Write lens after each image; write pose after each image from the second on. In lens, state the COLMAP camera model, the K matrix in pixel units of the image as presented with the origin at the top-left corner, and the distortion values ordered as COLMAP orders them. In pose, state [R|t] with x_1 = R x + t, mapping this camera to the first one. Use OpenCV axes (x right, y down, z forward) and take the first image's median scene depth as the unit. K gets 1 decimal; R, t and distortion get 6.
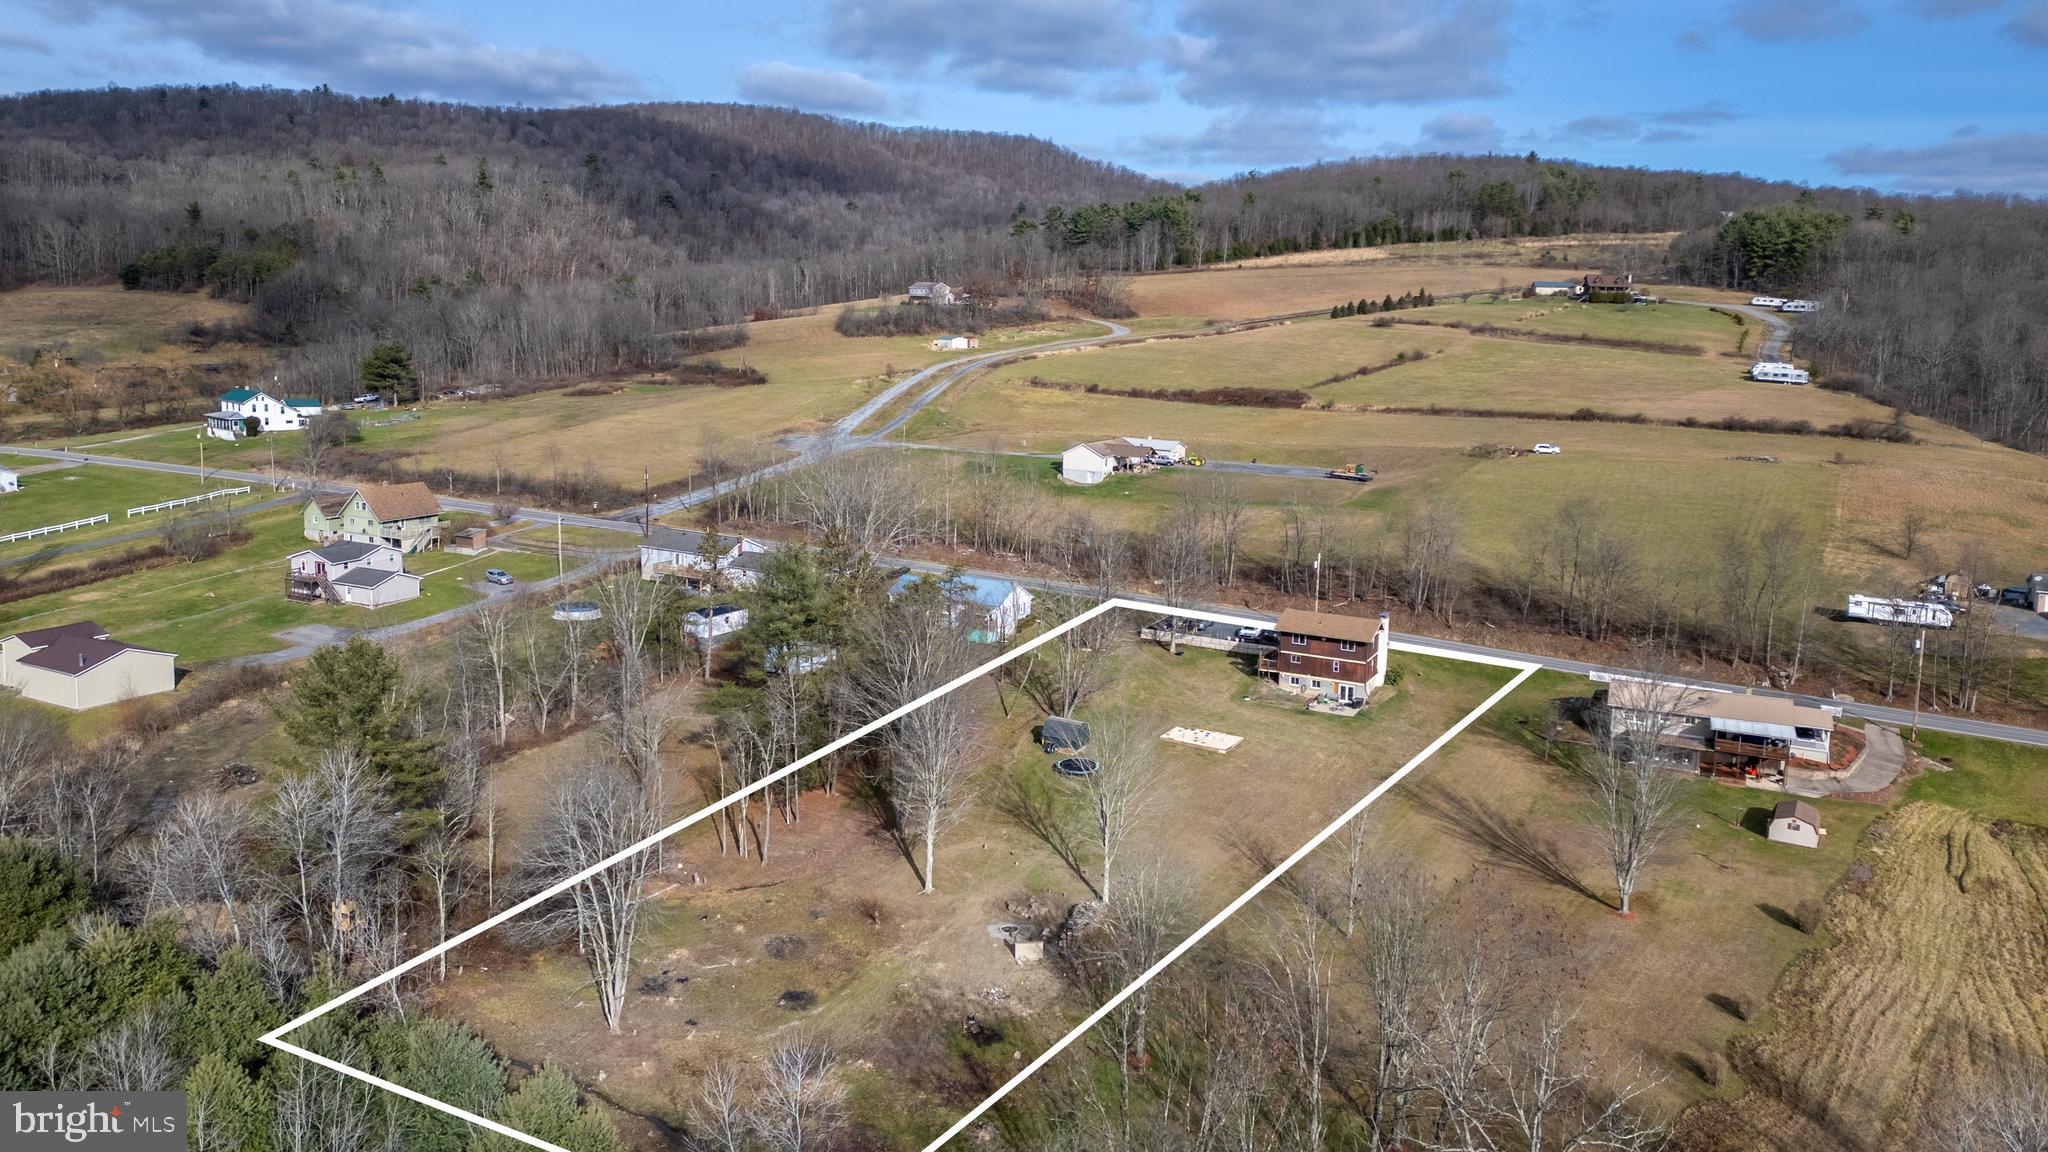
lens RADIAL K [[1459.9, 0, 1024.0], [0, 1459.9, 576.0], [0, 0, 1]] dist [0.085133, -0.096737]
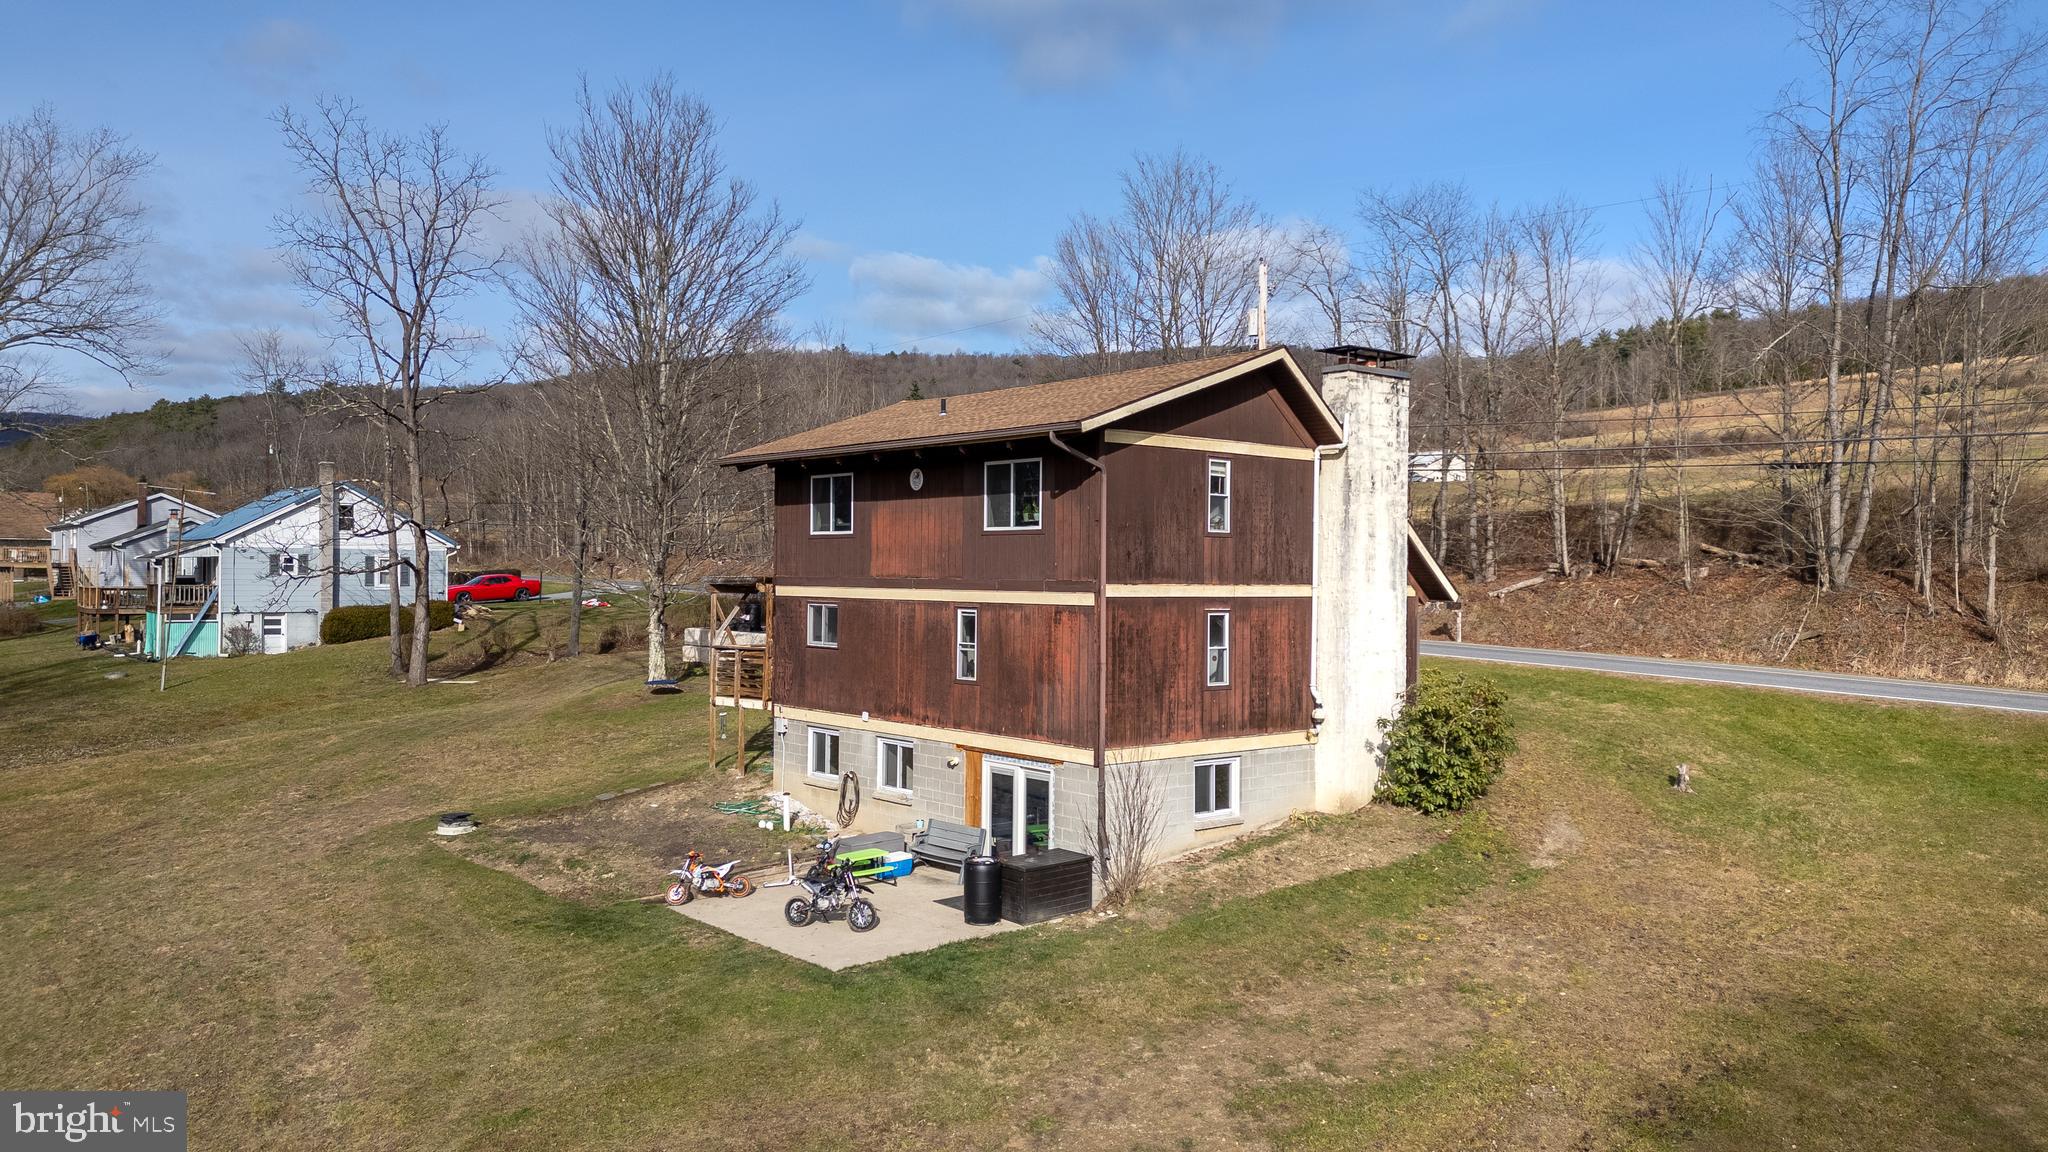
lens RADIAL K [[1459.9, 0, 1024.0], [0, 1459.9, 576.0], [0, 0, 1]] dist [0.085133, -0.096737]
pose [[0.923713, -0.013254, -0.382856, 0.131129], [-0.067284, 0.978253, -0.196201, 0.039988], [0.377130, 0.206993, 0.902733, 0.406446]]
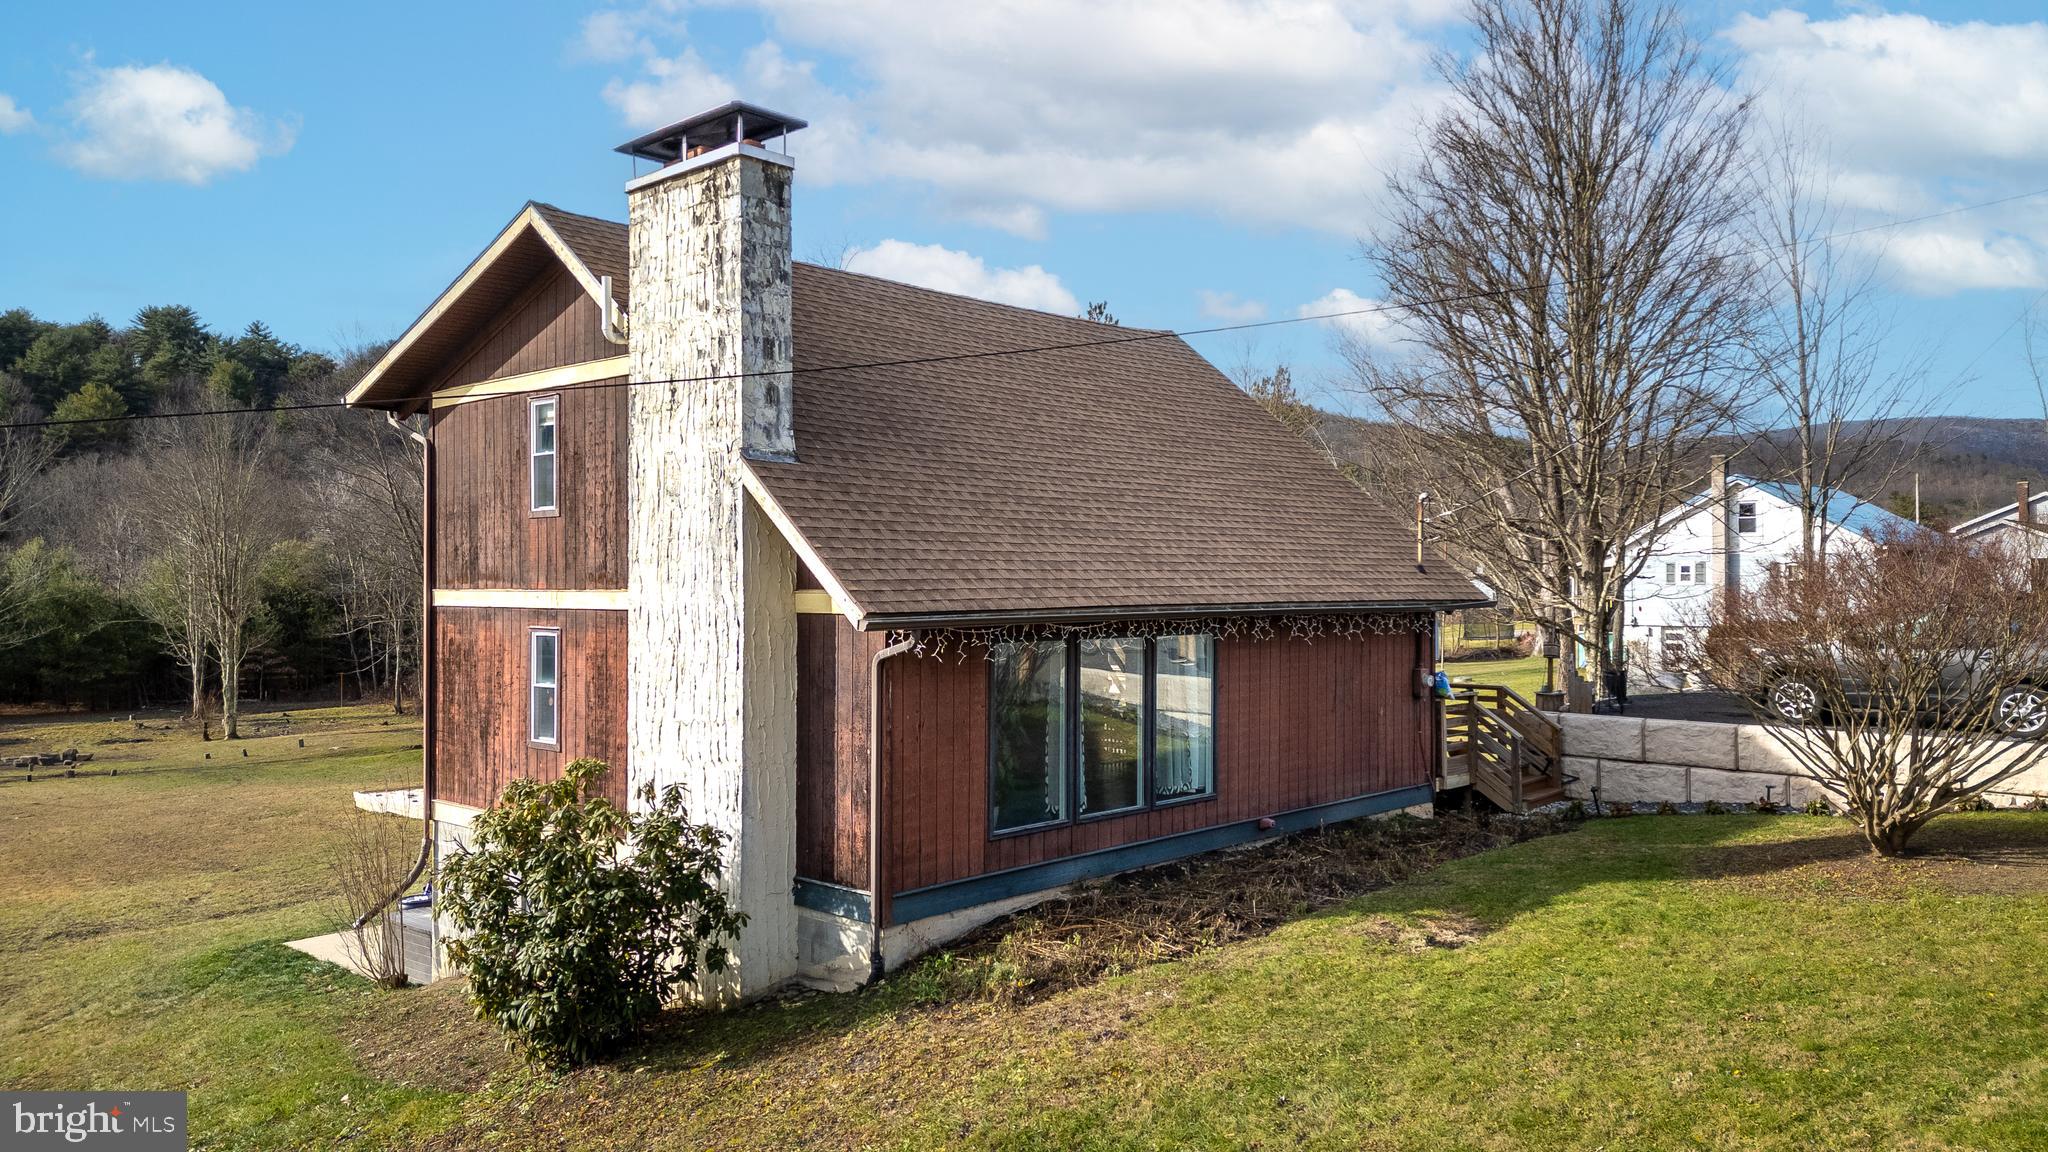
lens RADIAL K [[1459.9, 0, 1024.0], [0, 1459.9, 576.0], [0, 0, 1]] dist [0.085133, -0.096737]
pose [[-0.277602, -0.024821, -0.960375, 0.154840], [-0.198700, 0.979534, 0.032119, 0.019860], [0.939923, 0.199743, -0.276853, 0.506449]]
